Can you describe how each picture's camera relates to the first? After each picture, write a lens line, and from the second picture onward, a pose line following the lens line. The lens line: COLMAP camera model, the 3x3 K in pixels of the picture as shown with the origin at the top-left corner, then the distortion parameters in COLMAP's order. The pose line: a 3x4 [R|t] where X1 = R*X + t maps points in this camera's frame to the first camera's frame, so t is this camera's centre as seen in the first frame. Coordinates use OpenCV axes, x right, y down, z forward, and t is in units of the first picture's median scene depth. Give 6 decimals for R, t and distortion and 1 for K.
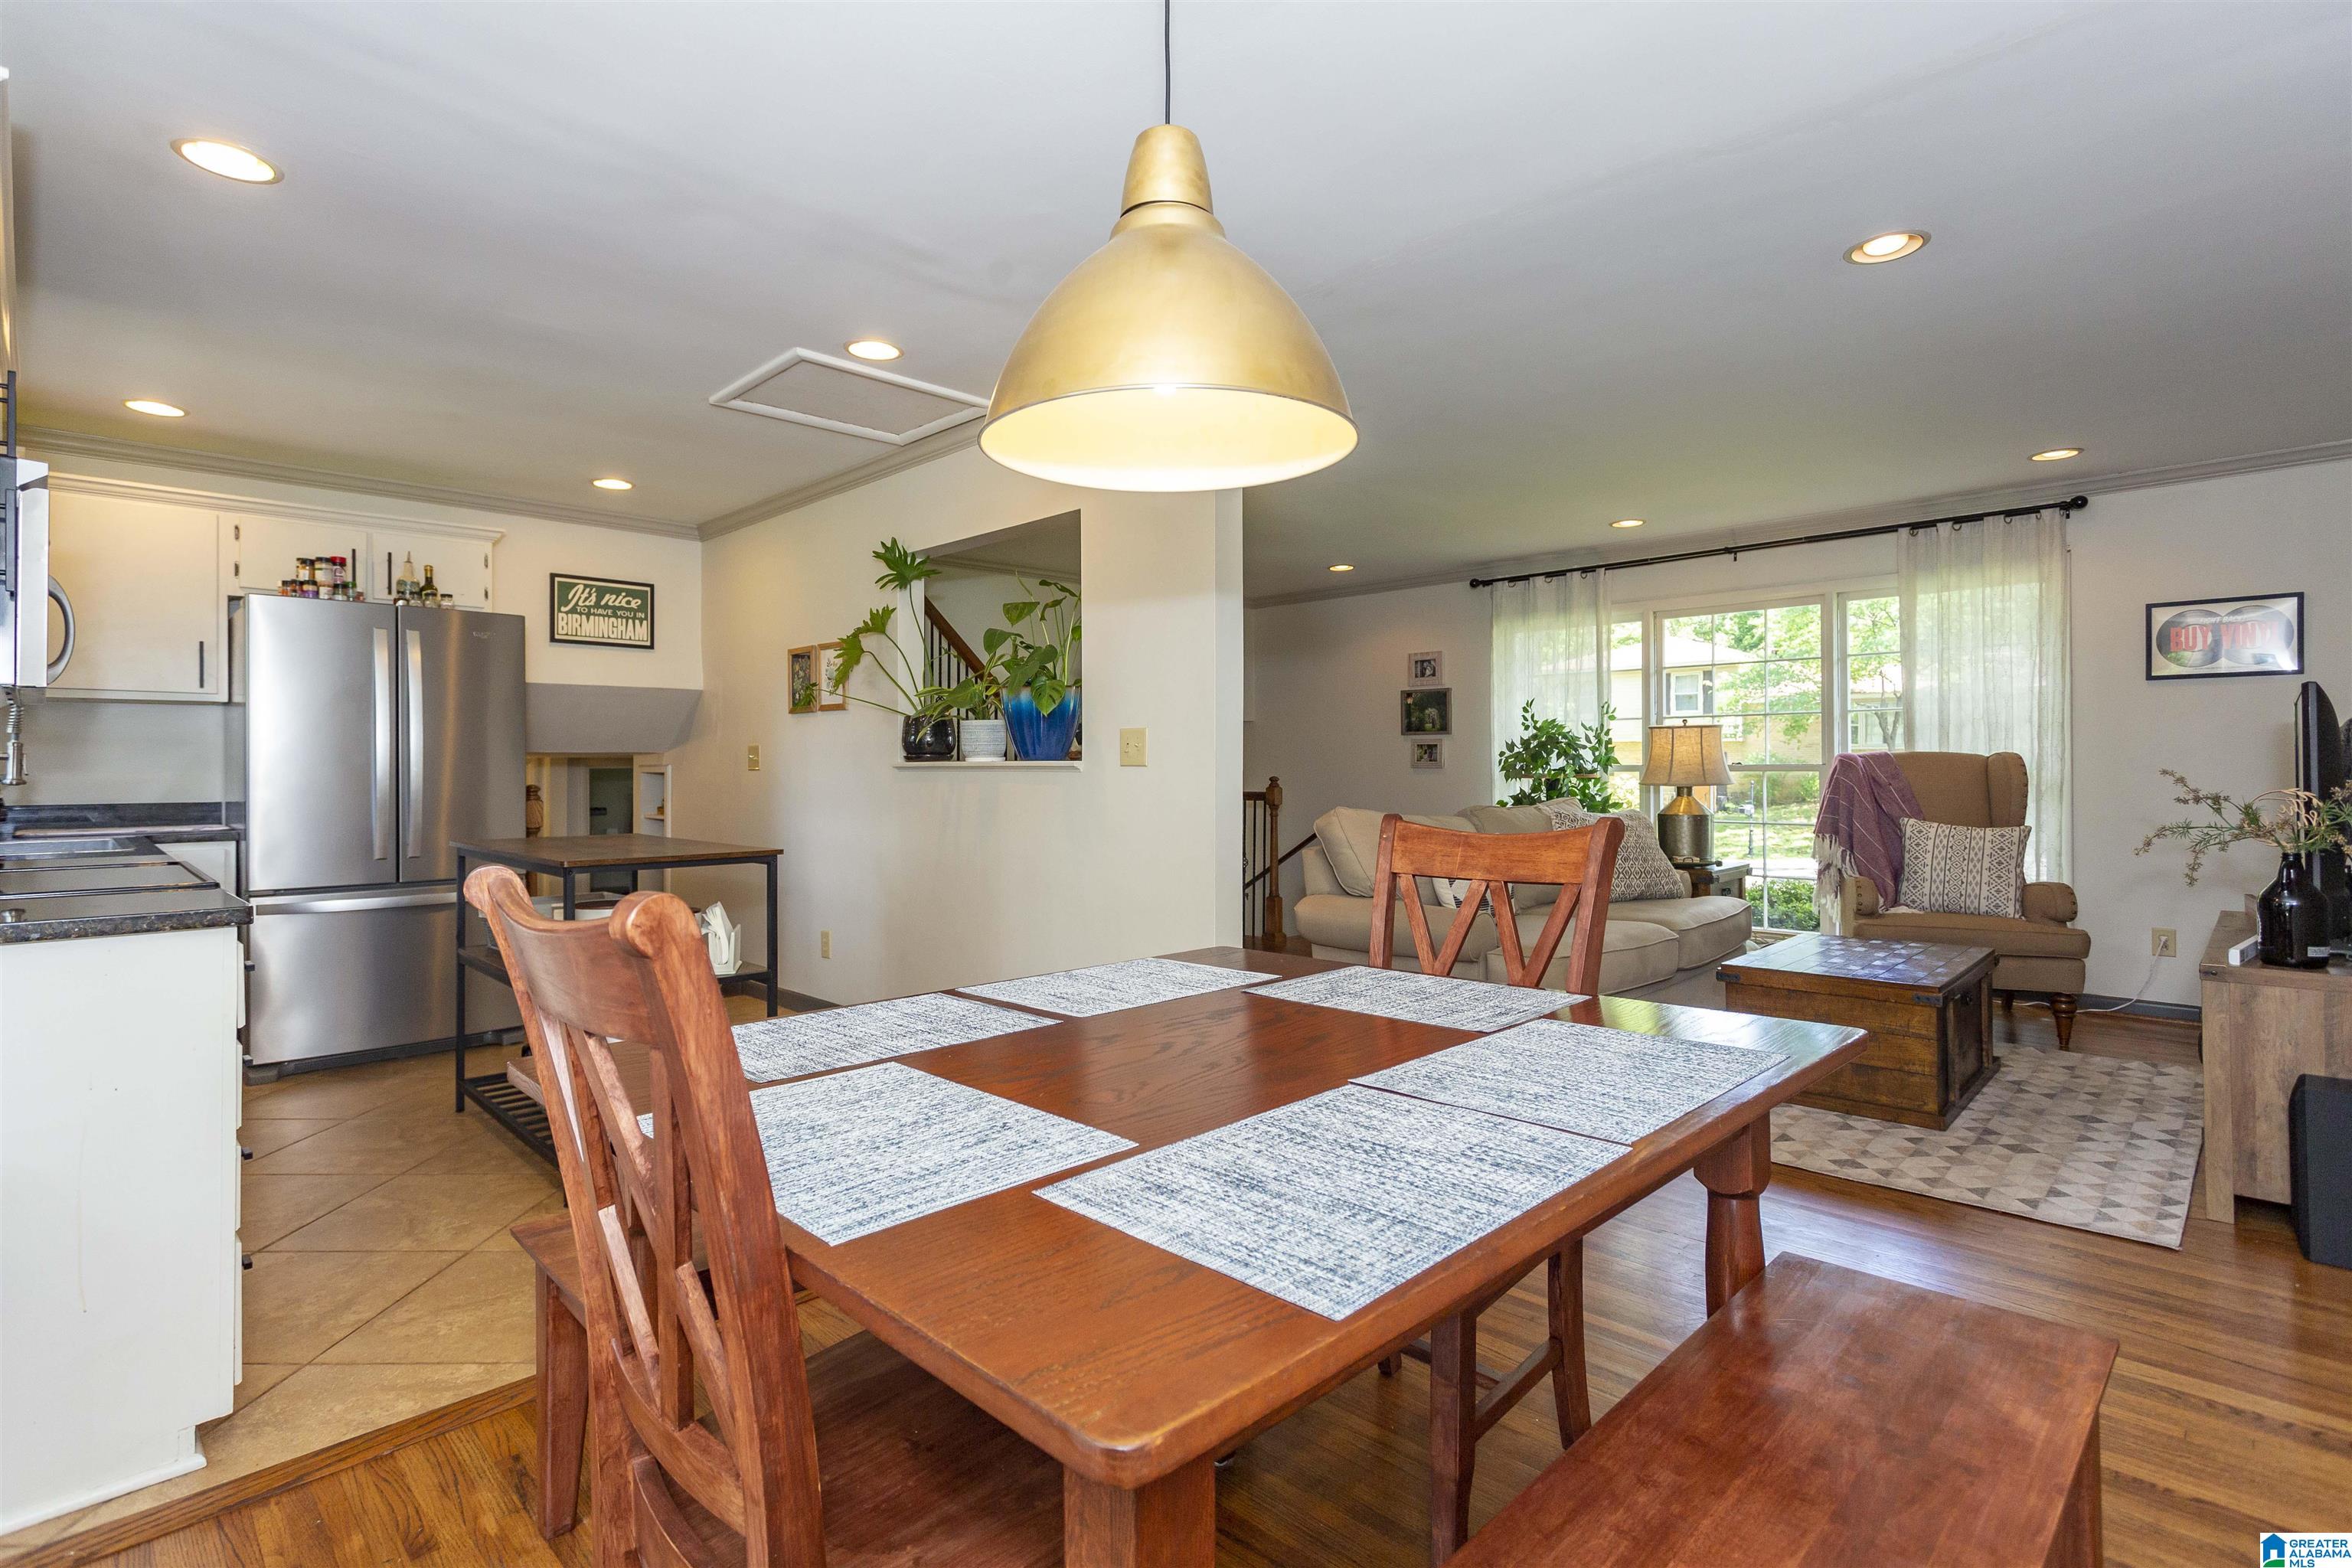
lens RADIAL K [[1118.8, 0, 1183.0], [0, 1118.8, 774.3], [0, 0, 1]] dist [0.000071, 0.001972]
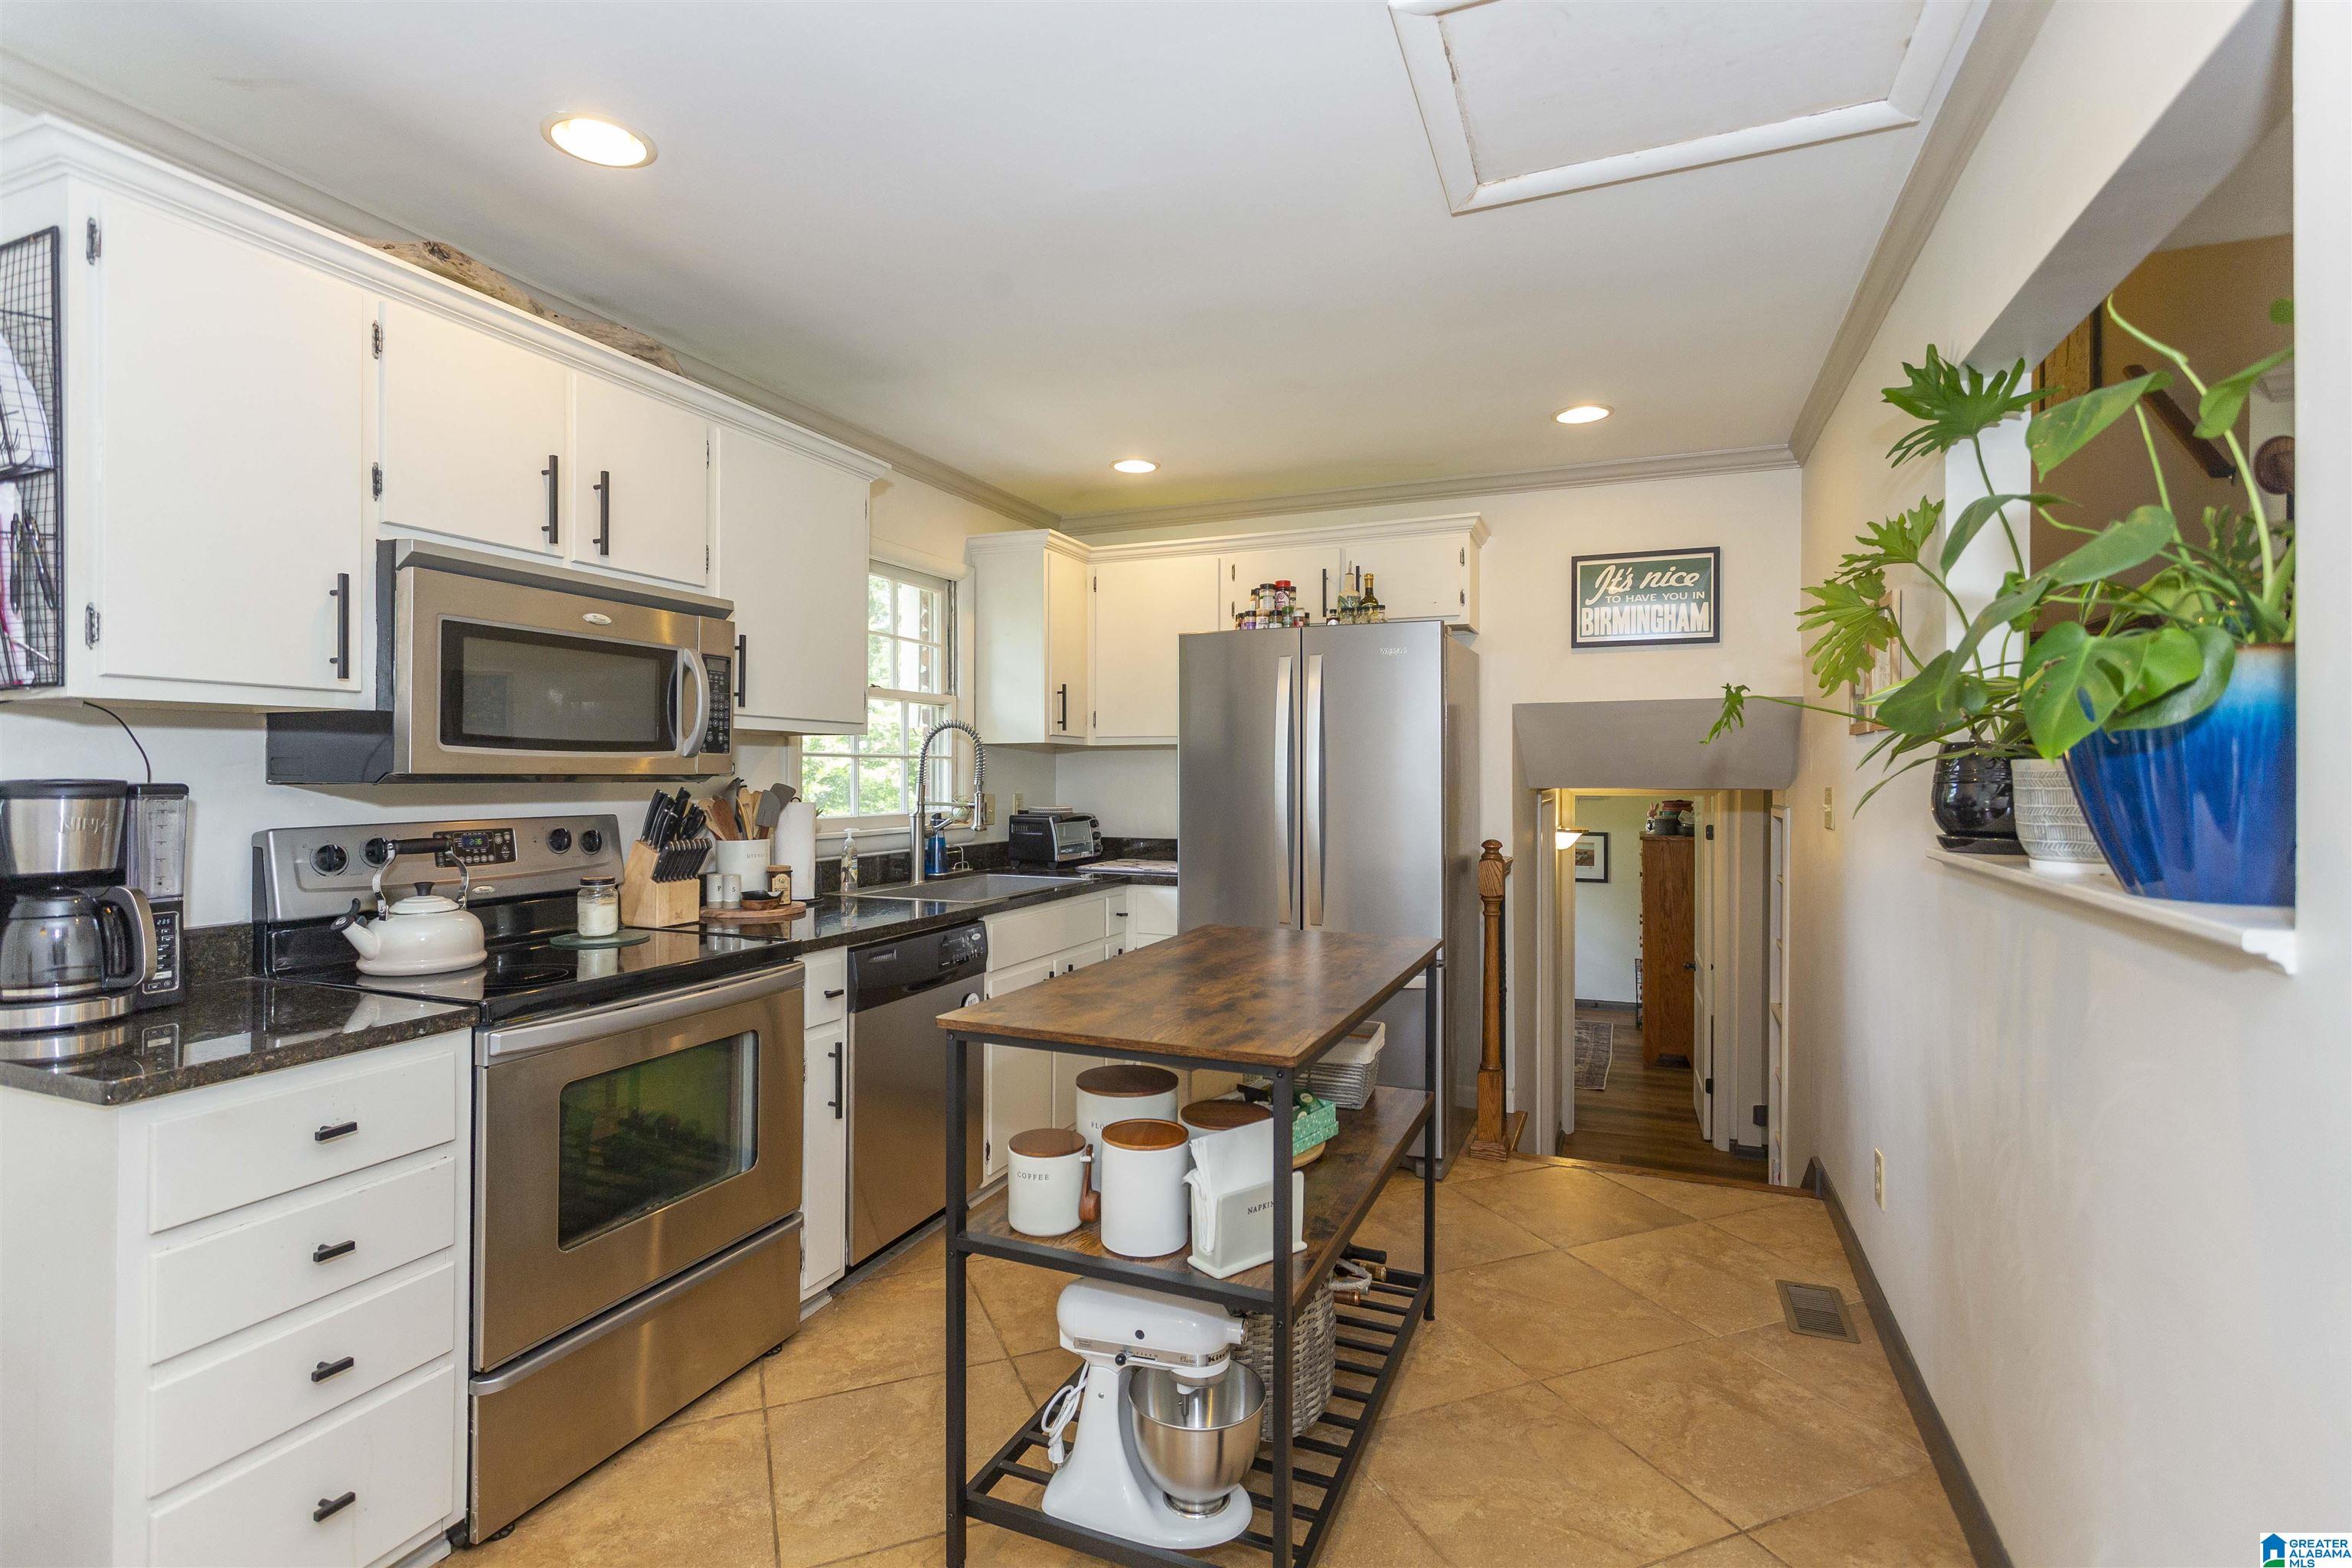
lens RADIAL K [[1118.8, 0, 1163.3], [0, 1118.8, 766.9], [0, 0, 1]] dist [0.000071, 0.001972]
pose [[0.395581, -0.002227, -0.918428, 0.046061], [-0.003660, 0.999985, -0.004001, -0.058436], [0.918424, 0.004944, 0.395568, 0.793232]]
